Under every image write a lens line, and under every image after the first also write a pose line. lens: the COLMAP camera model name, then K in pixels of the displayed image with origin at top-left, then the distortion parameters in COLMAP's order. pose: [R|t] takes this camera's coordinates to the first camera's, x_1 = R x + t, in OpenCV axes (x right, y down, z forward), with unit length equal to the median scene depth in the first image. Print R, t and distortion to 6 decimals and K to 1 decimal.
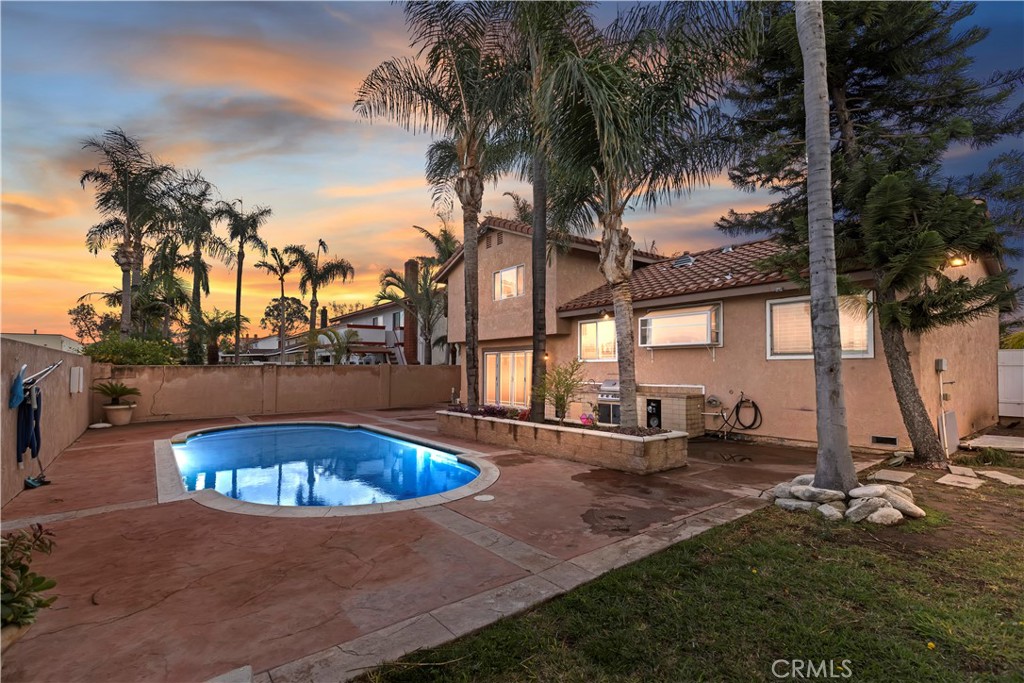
lens RADIAL K [[477.8, 0, 522.1], [0, 477.8, 351.1], [0, 0, 1]] dist [0.001326, 0.000268]
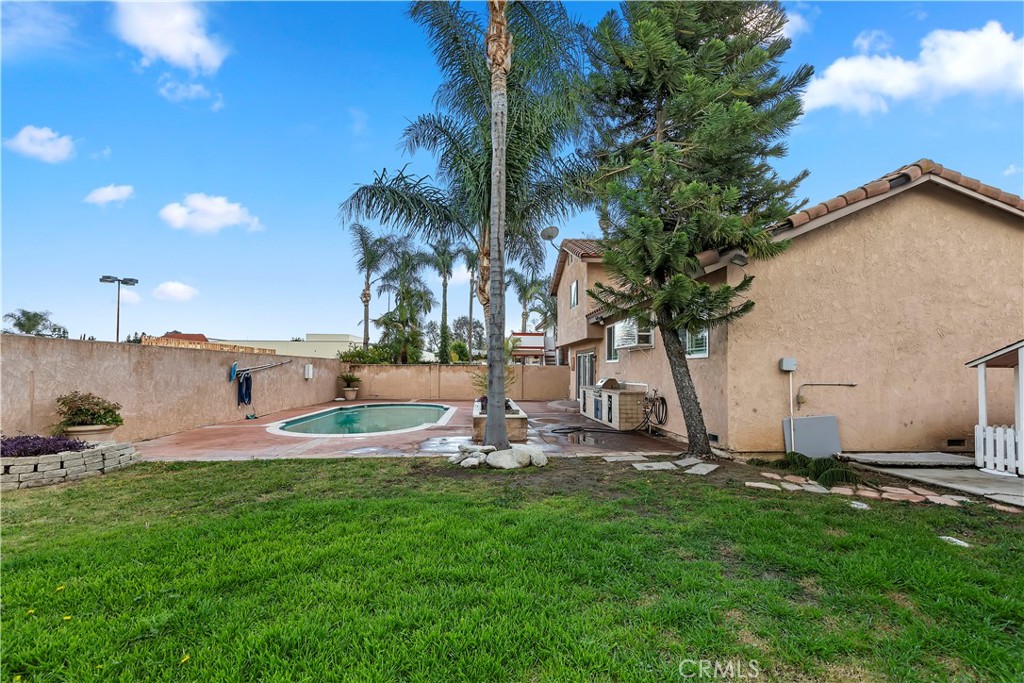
lens RADIAL K [[477.8, 0, 522.1], [0, 477.8, 351.1], [0, 0, 1]] dist [0.001326, 0.000268]
pose [[0.828482, -0.011965, -0.559888, 0.395679], [0.009501, 0.999928, -0.007309, 0.001434], [0.559935, 0.000736, 0.828536, -0.028938]]
